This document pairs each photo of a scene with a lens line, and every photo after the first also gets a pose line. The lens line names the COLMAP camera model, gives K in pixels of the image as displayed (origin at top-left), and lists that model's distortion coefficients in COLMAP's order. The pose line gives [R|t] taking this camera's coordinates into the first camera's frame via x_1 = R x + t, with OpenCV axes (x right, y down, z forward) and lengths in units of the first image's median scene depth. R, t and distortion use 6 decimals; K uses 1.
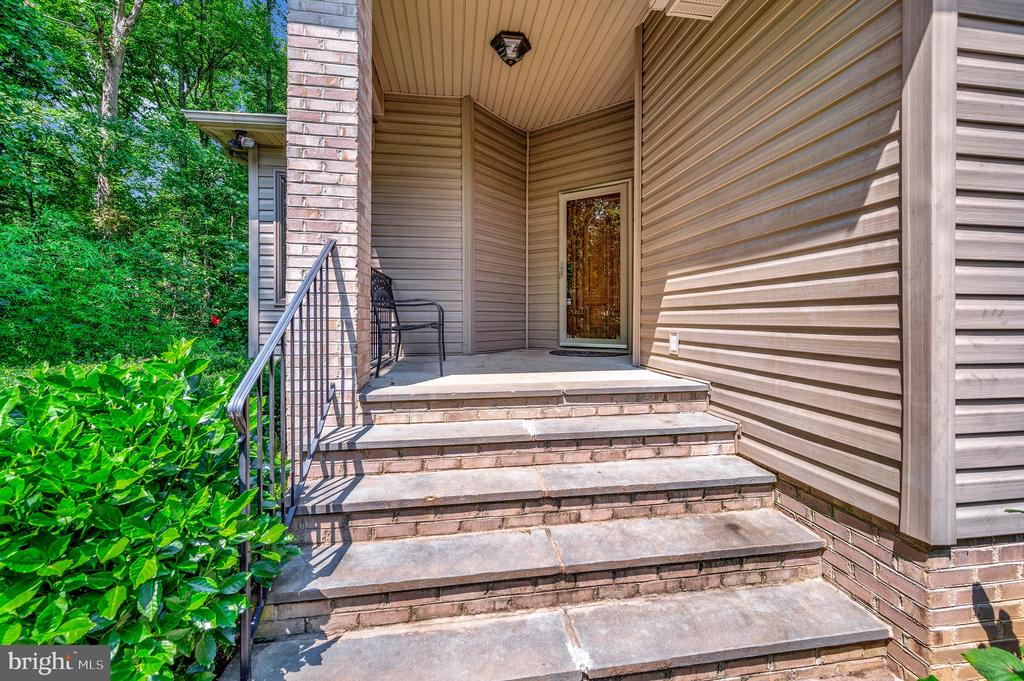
lens RADIAL K [[427.5, 0, 514.5], [0, 427.5, 319.2], [0, 0, 1]] dist [-0.001135, -0.000731]
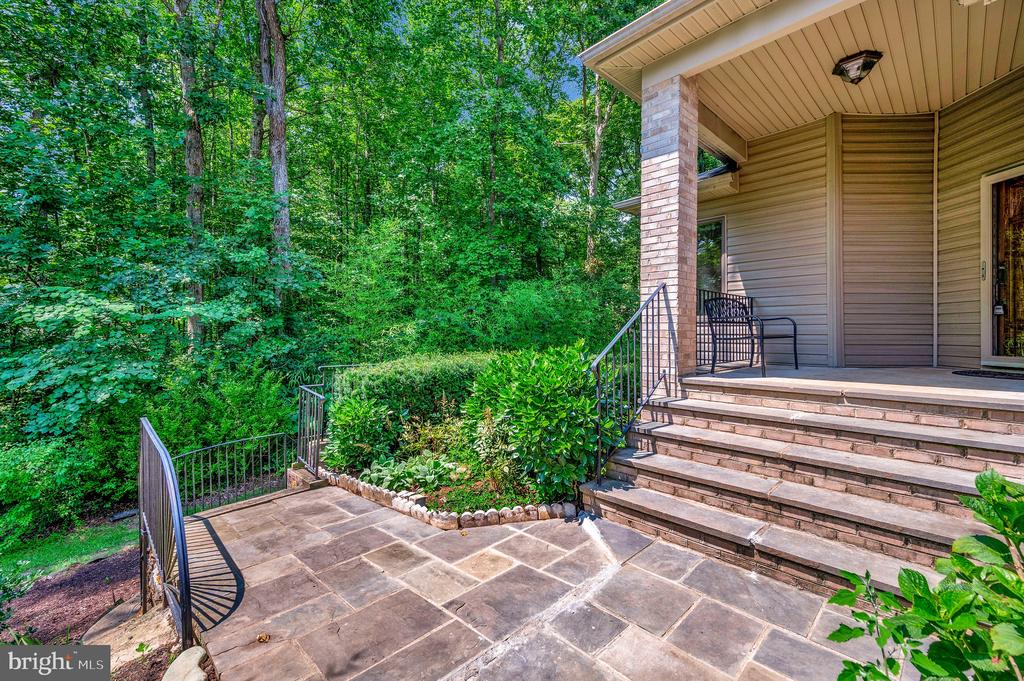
lens RADIAL K [[427.5, 0, 514.5], [0, 427.5, 319.2], [0, 0, 1]] dist [-0.001135, -0.000731]
pose [[0.576479, -0.023582, -0.816772, 0.586117], [-0.004076, 0.999488, -0.031734, 0.010016], [0.817102, 0.021623, 0.576087, -0.422375]]
